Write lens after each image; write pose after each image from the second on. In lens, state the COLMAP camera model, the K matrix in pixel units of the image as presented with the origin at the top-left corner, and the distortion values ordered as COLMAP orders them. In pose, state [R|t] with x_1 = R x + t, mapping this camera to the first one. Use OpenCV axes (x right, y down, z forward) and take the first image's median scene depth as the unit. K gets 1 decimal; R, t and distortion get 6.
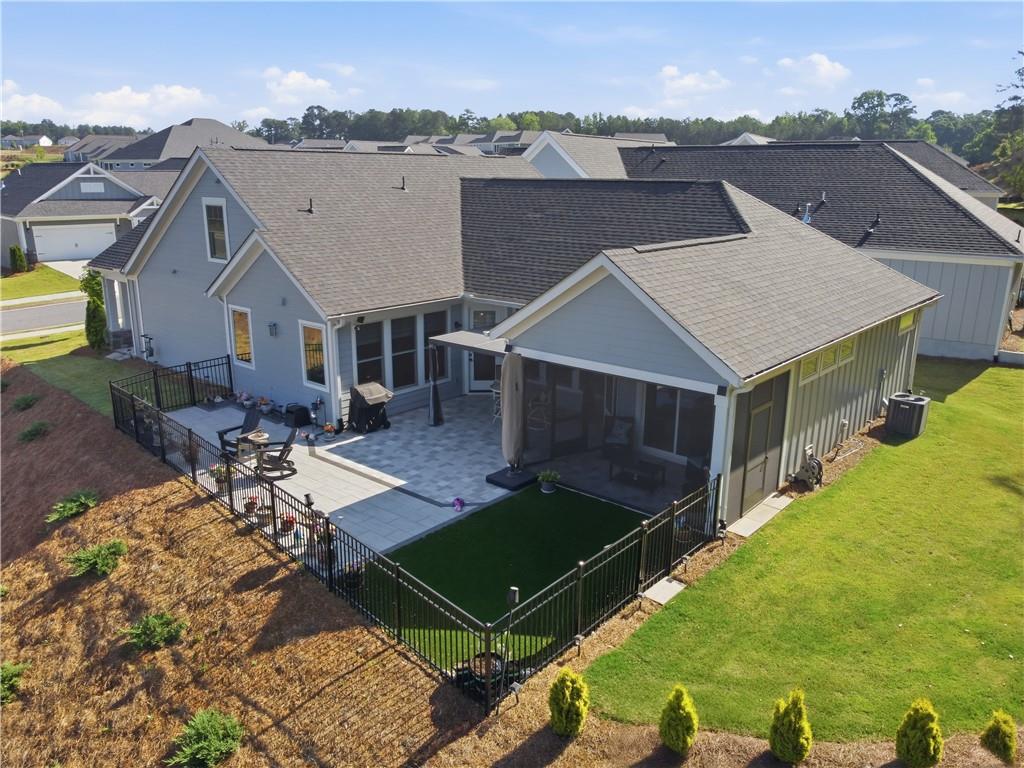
lens RADIAL K [[778.0, 0, 512.8], [0, 778.0, 384.0], [0, 0, 1]] dist [-0.001059, -0.002974]
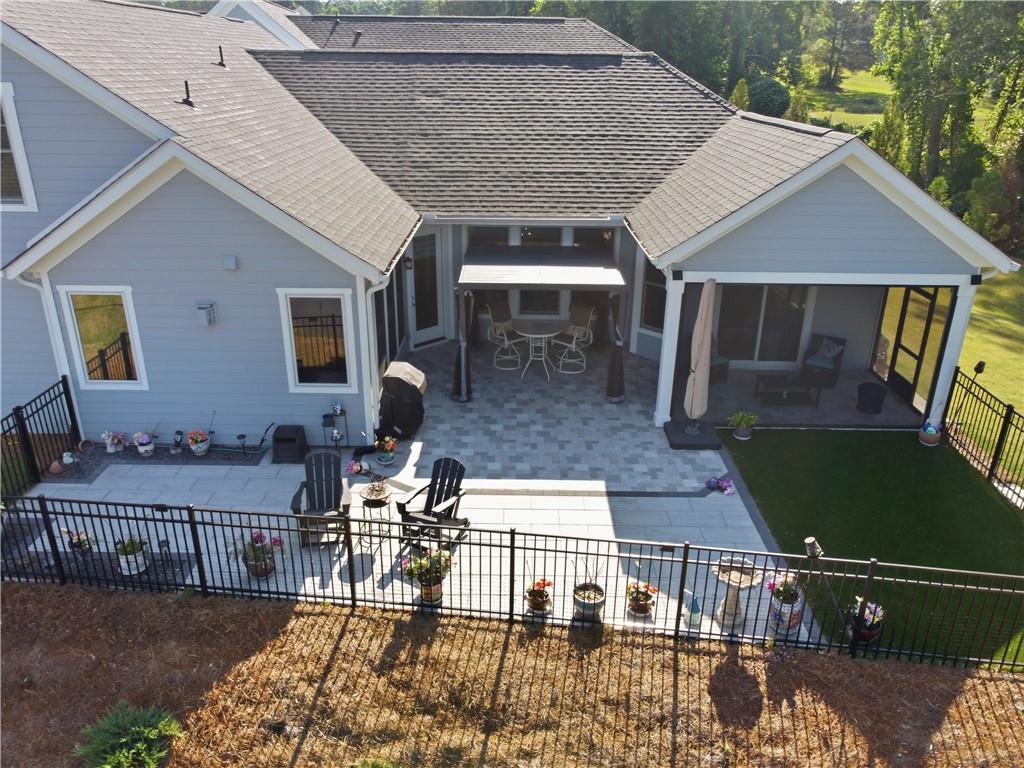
lens RADIAL K [[778.0, 0, 514.8], [0, 778.0, 387.6], [0, 0, 1]] dist [-0.001059, -0.002974]
pose [[0.751300, -0.252447, 0.609769, -0.617847], [0.159015, 0.965972, 0.203993, -0.121318], [-0.640517, -0.056297, 0.765878, 0.494292]]
